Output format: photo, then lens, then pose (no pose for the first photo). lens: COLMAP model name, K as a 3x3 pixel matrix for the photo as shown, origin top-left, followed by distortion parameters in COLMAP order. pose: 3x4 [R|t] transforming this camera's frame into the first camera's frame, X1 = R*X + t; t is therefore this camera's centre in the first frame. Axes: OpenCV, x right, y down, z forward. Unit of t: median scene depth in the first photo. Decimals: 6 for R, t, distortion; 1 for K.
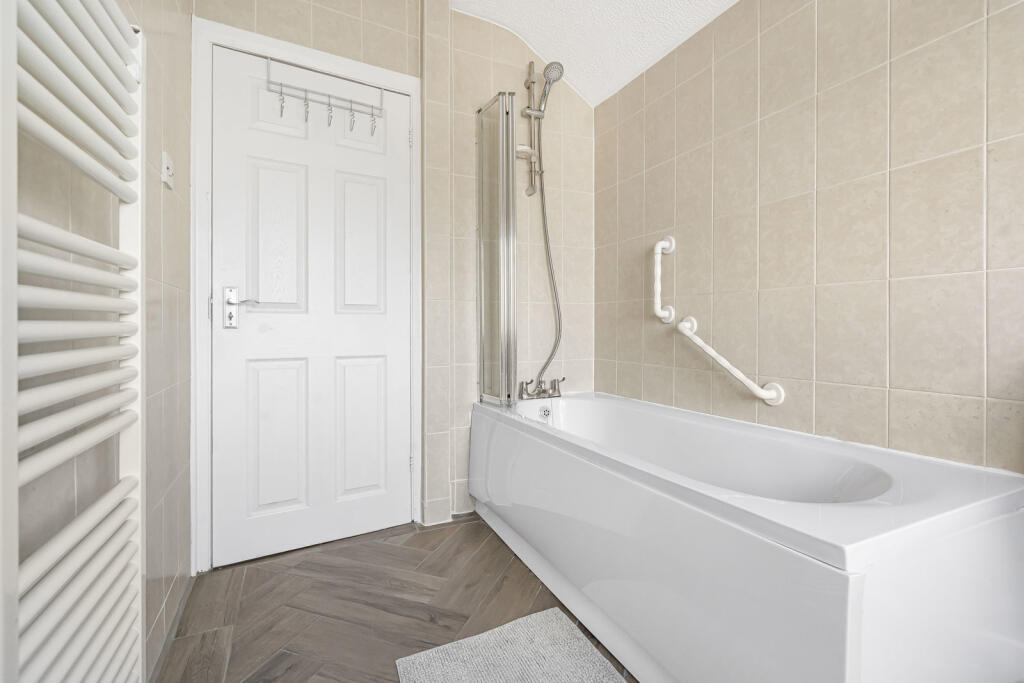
lens RADIAL K [[490.8, 0, 513.8], [0, 490.8, 336.6], [0, 0, 1]] dist [-0.012431, -0.000161]
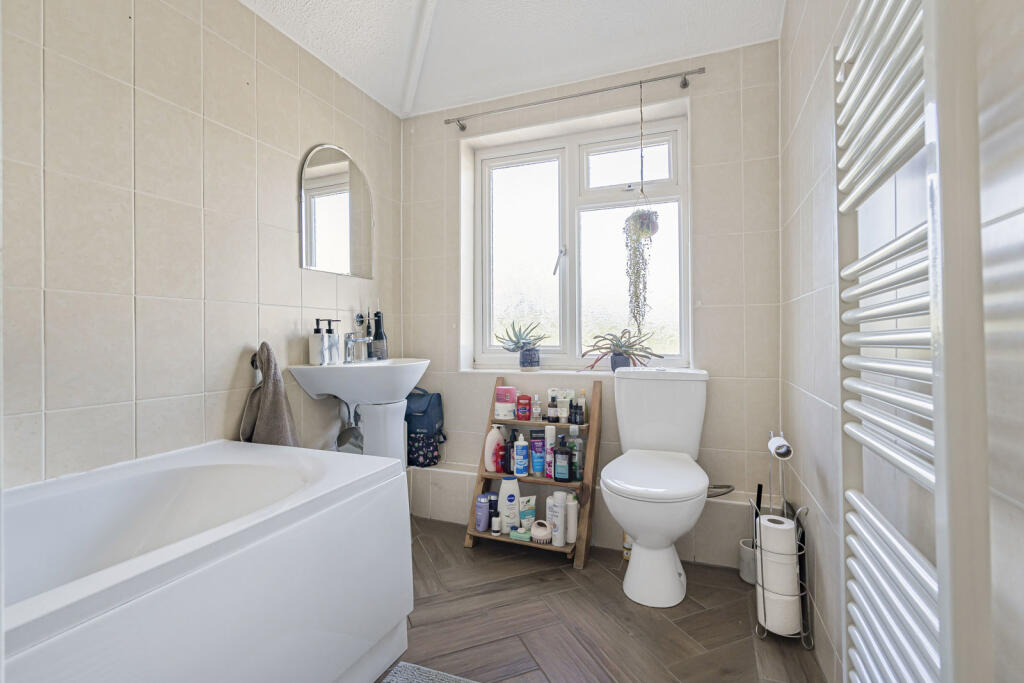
lens RADIAL K [[490.8, 0, 513.8], [0, 490.8, 336.6], [0, 0, 1]] dist [-0.012431, -0.000161]
pose [[-0.710506, 0.013791, 0.703556, -0.531529], [0.020427, 0.999791, 0.001030, -0.014798], [-0.703395, 0.015103, -0.710639, 1.160786]]
